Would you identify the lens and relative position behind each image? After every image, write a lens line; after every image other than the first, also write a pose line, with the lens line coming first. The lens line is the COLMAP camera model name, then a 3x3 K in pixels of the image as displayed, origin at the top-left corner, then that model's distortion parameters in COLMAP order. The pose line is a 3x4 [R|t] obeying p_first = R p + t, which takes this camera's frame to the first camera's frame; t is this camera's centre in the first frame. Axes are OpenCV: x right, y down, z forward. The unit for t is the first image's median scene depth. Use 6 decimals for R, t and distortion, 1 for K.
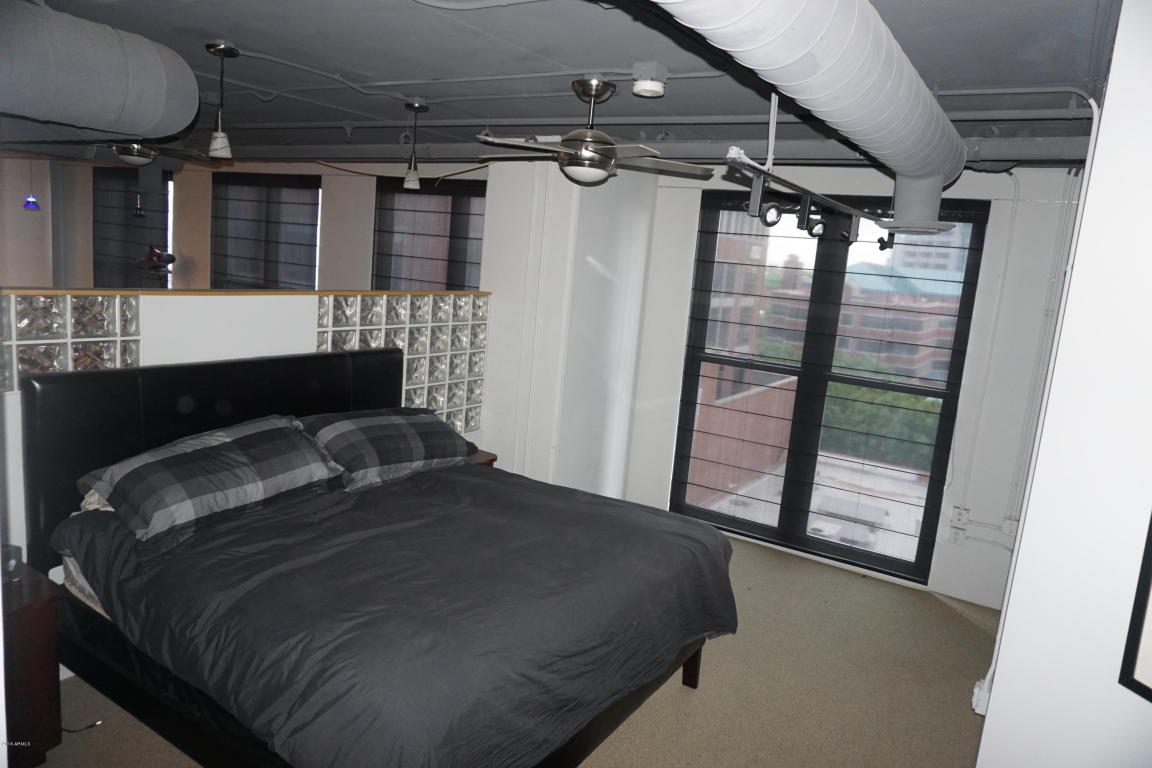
lens RADIAL K [[776.3, 0, 575.2], [0, 776.3, 388.6], [0, 0, 1]] dist [-0.033877, 0.021946]
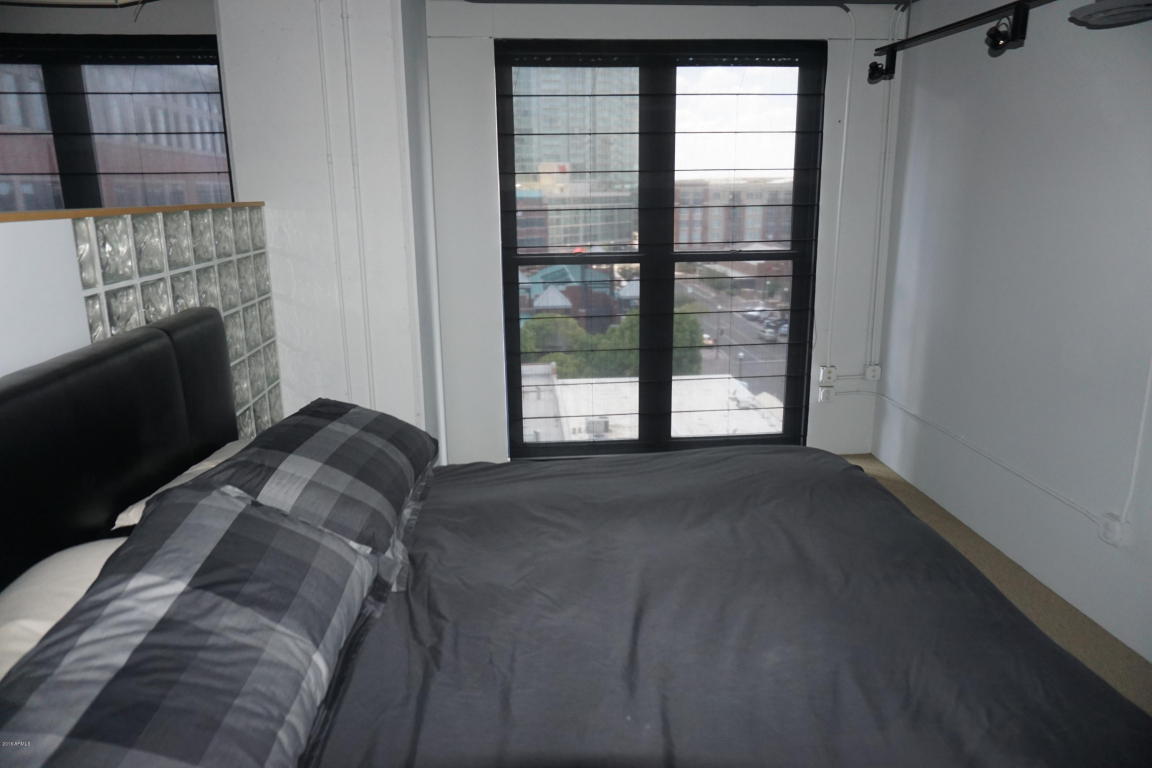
lens RADIAL K [[776.3, 0, 574.9], [0, 776.3, 384.9], [0, 0, 1]] dist [-0.033877, 0.021946]
pose [[0.793090, -0.239300, 0.560128, -0.307972], [0.183570, 0.970741, 0.154806, -0.032966], [-0.580784, -0.019953, 0.813813, 0.372210]]
